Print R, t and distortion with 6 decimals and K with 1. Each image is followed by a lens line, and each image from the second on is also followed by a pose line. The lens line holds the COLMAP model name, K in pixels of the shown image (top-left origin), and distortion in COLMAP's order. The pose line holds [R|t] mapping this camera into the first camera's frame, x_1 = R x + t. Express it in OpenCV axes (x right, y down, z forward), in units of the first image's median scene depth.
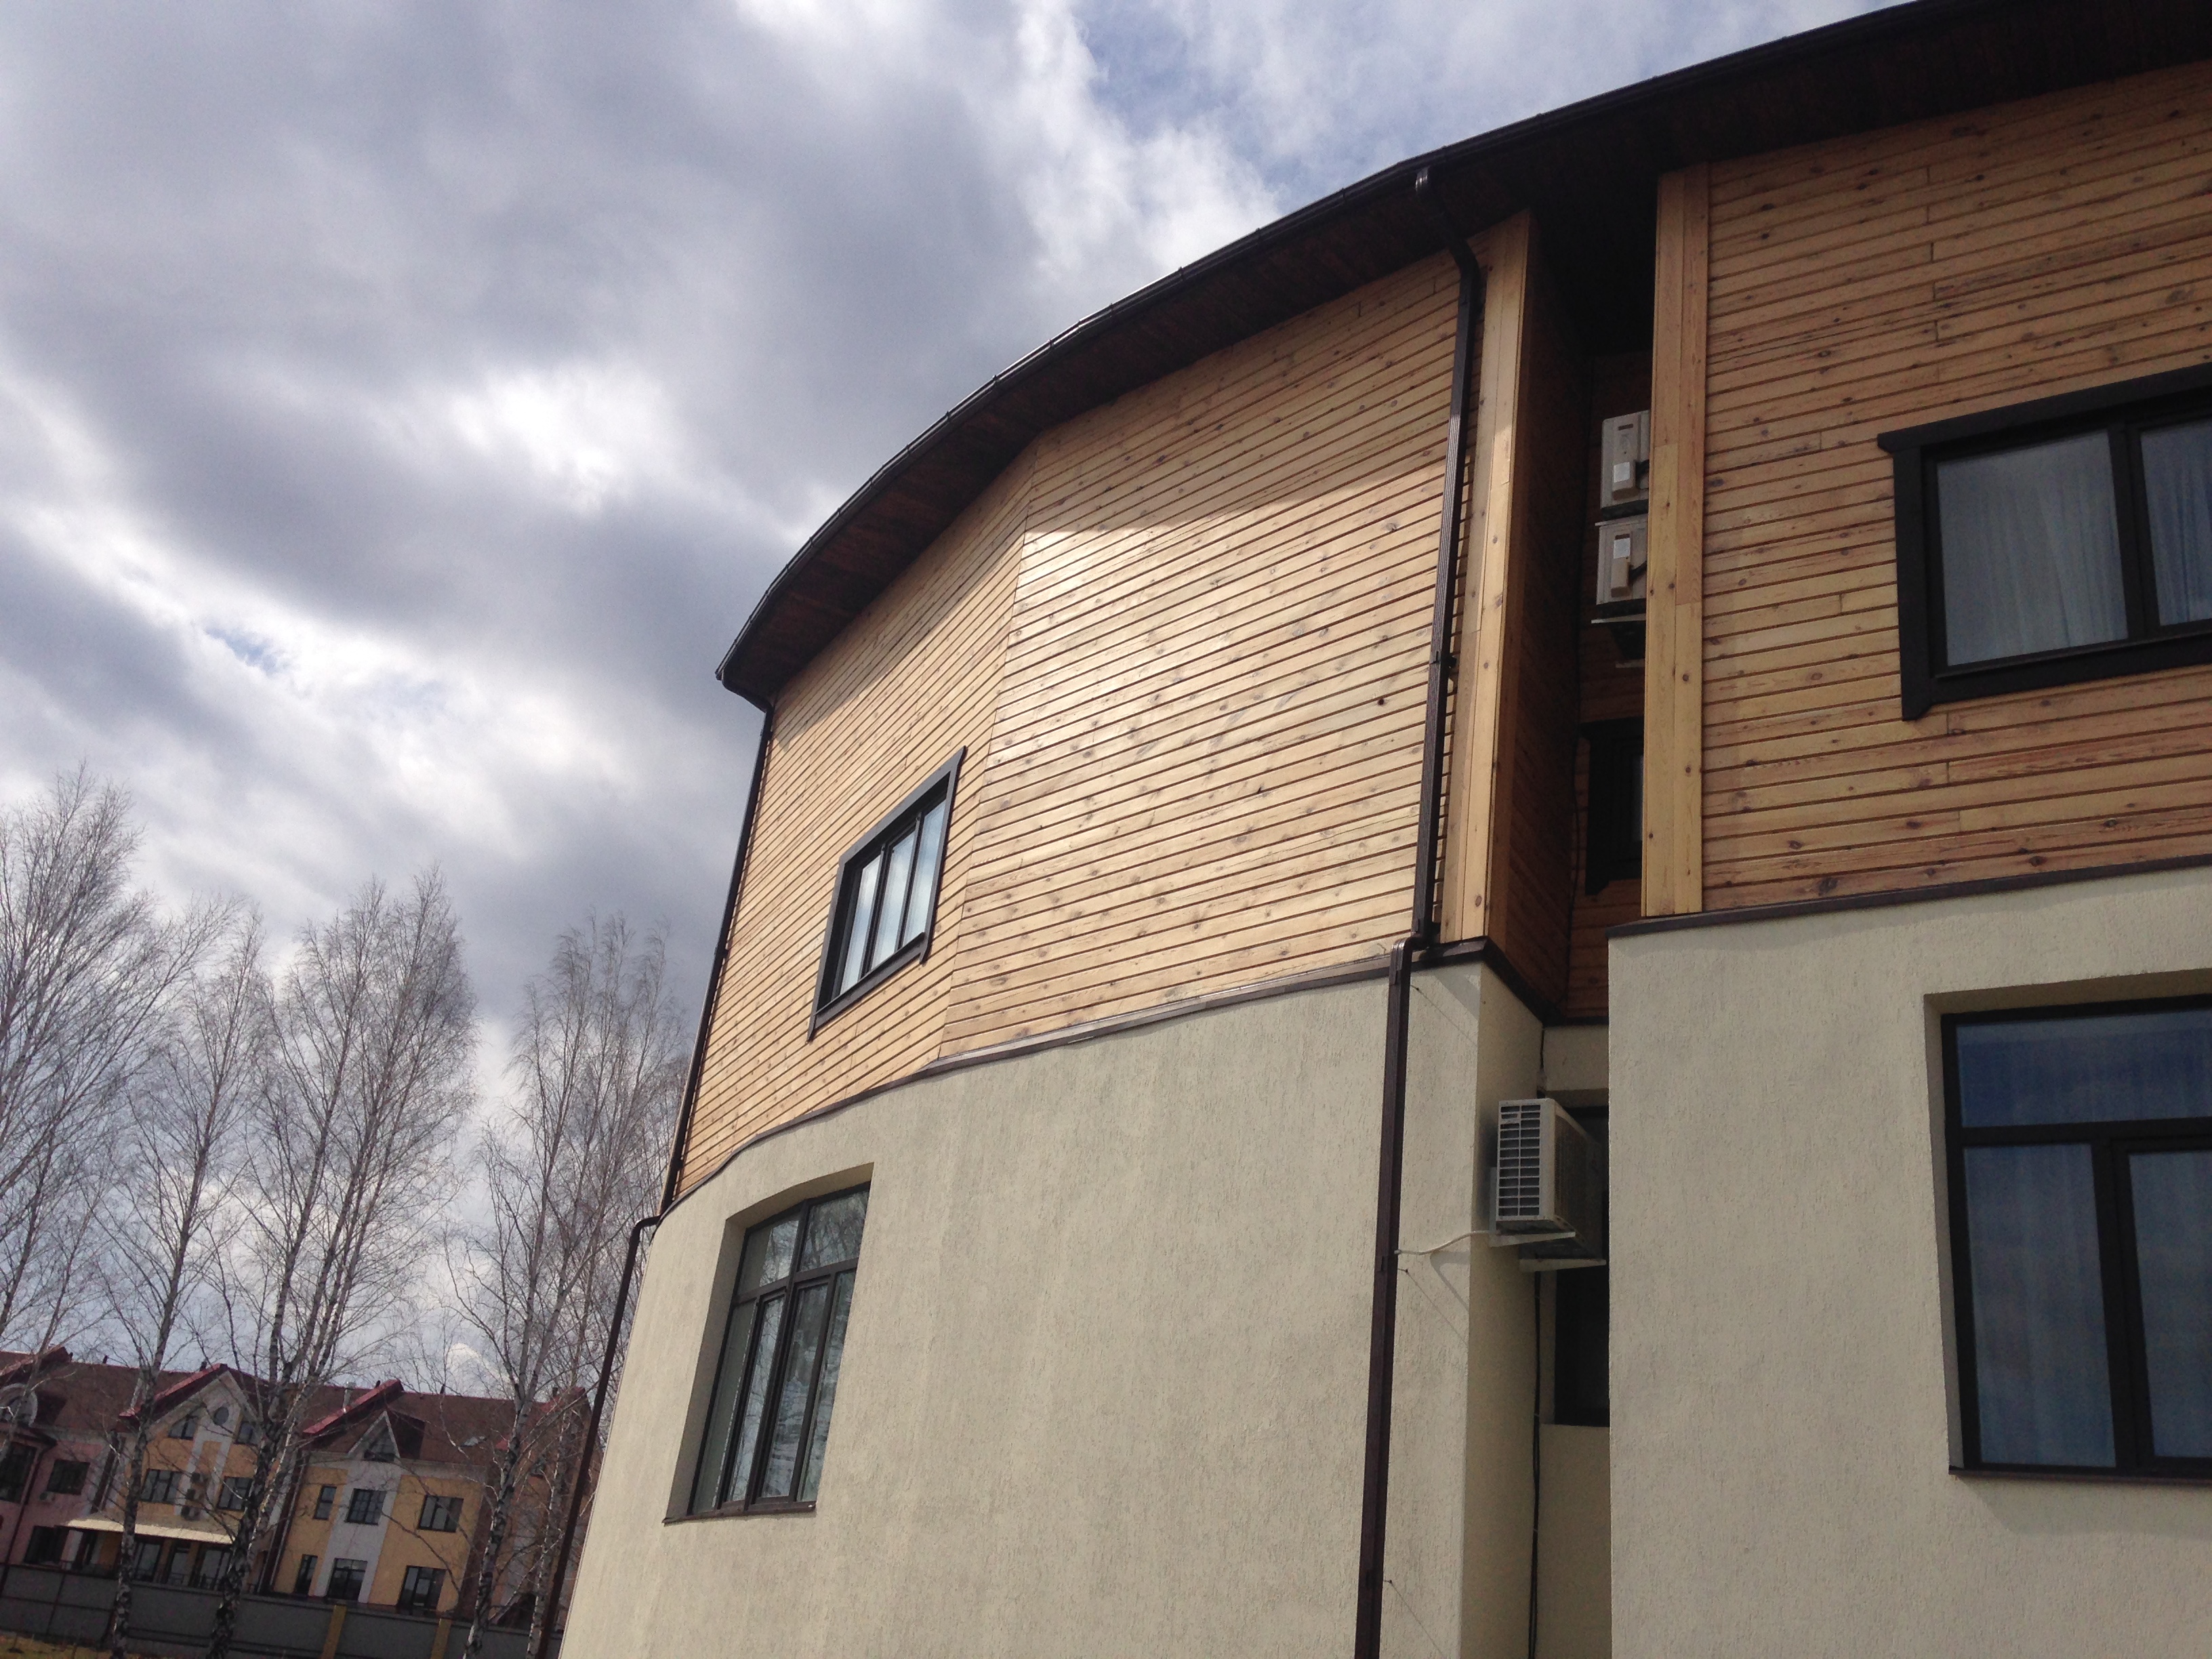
lens RADIAL K [[2025.6, 0, 1084.7], [0, 2025.6, 864.8], [0, 0, 1]] dist [0.088256, 0.000000]
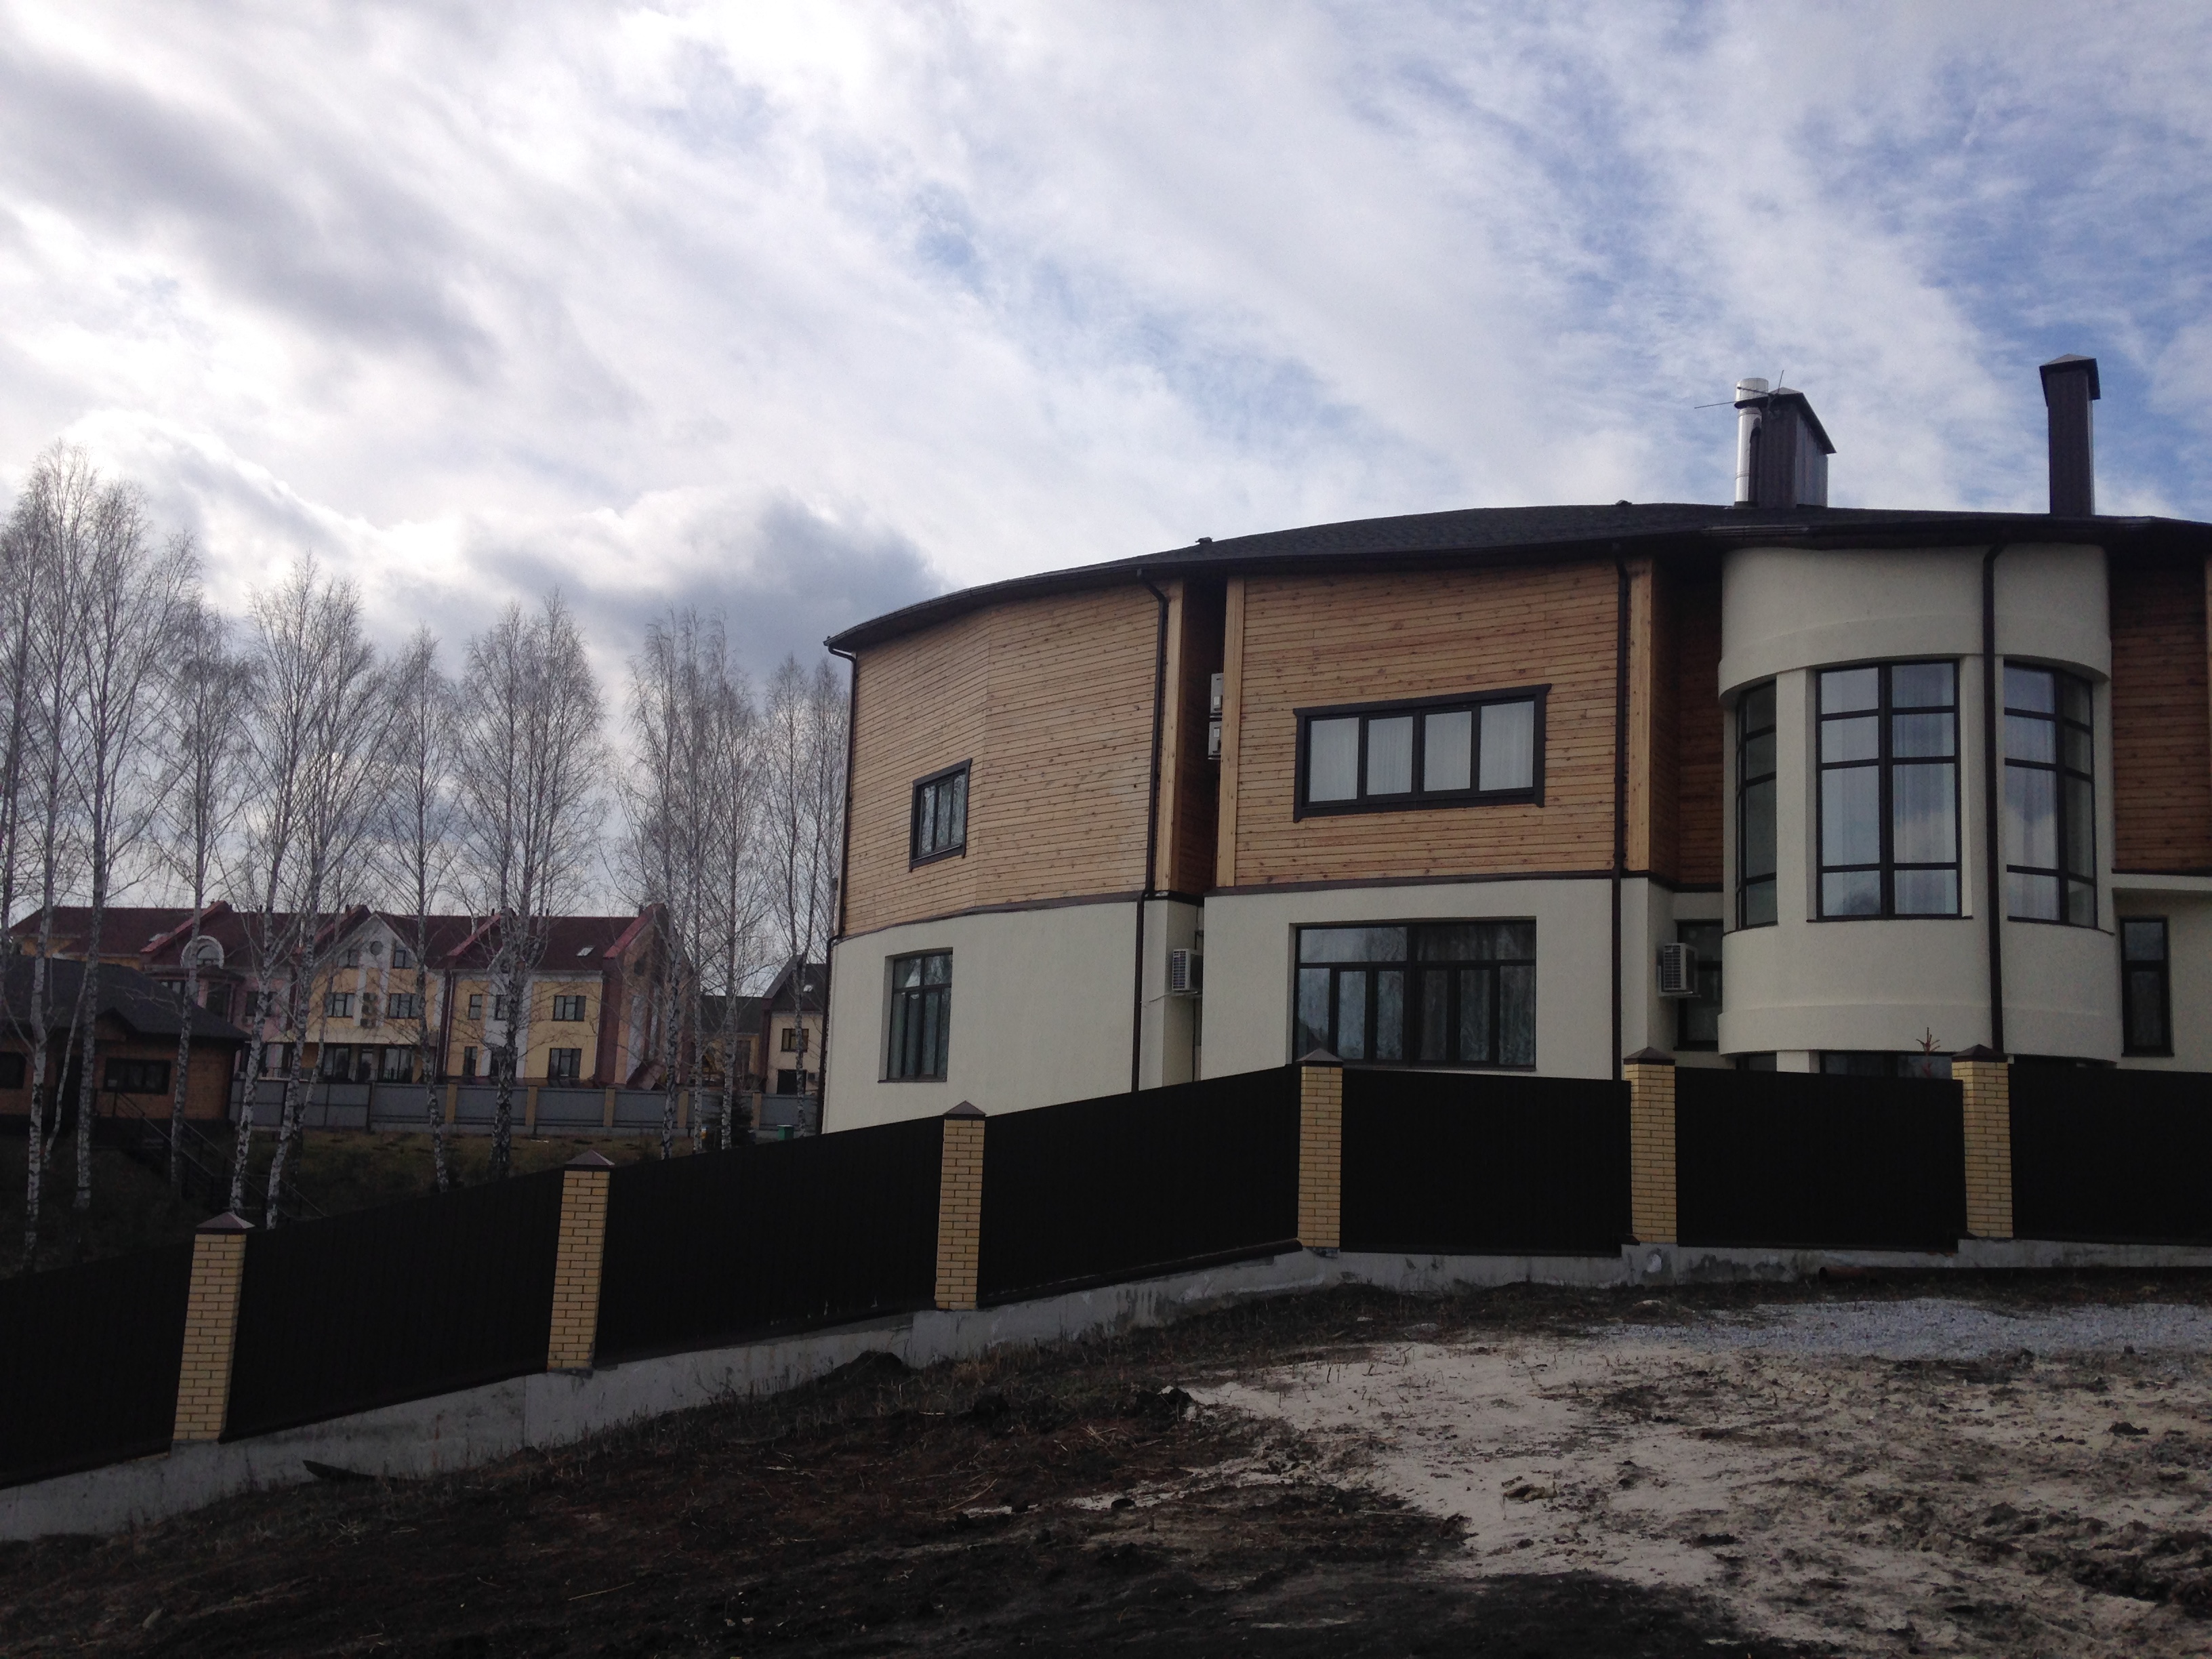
lens RADIAL K [[2025.6, 0, 1132.8], [0, 2025.6, 854.4], [0, 0, 1]] dist [0.088256, 0.000000]
pose [[0.996527, -0.079253, 0.025565, 0.072219], [0.069522, 0.960772, 0.268485, -0.732102], [-0.045840, -0.265775, 0.962945, -1.626094]]
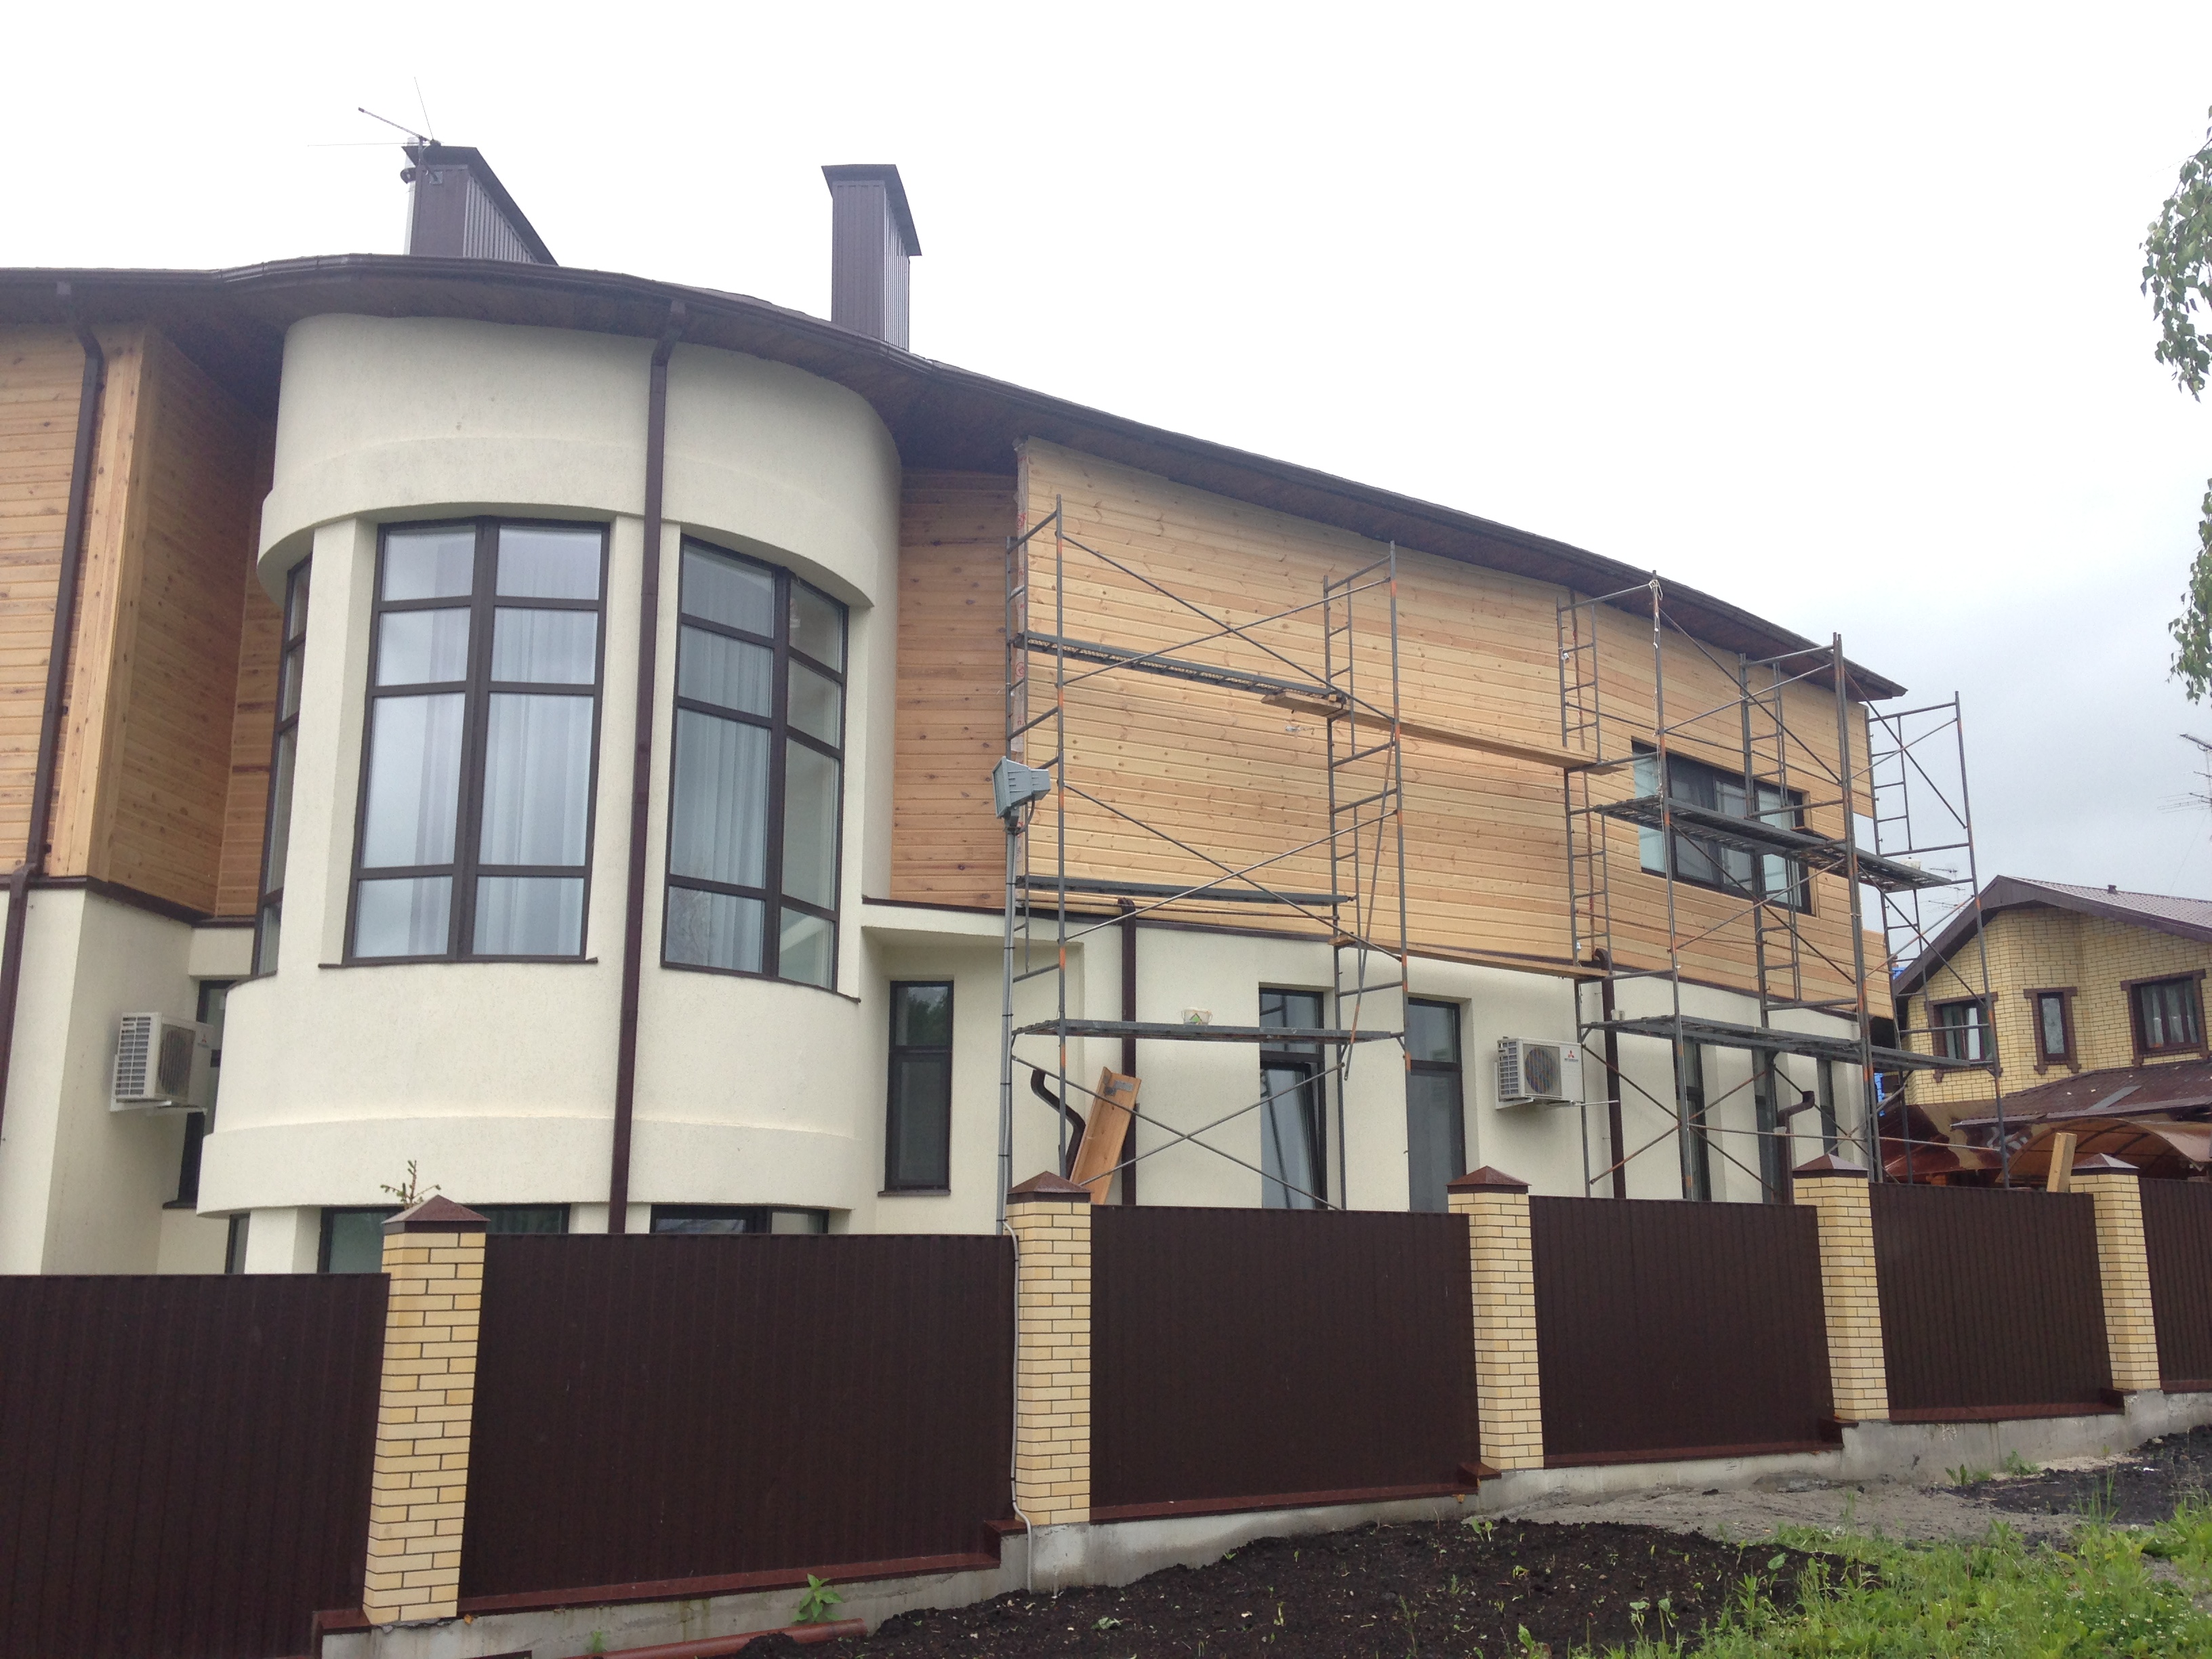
lens RADIAL K [[2025.6, 0, 1128.4], [0, 2025.6, 839.8], [0, 0, 1]] dist [0.088256, 0.000000]
pose [[0.897452, -0.025775, 0.440358, 0.743472], [-0.071942, 0.976373, 0.203766, -0.373329], [-0.435205, -0.214551, 0.874394, -0.802162]]
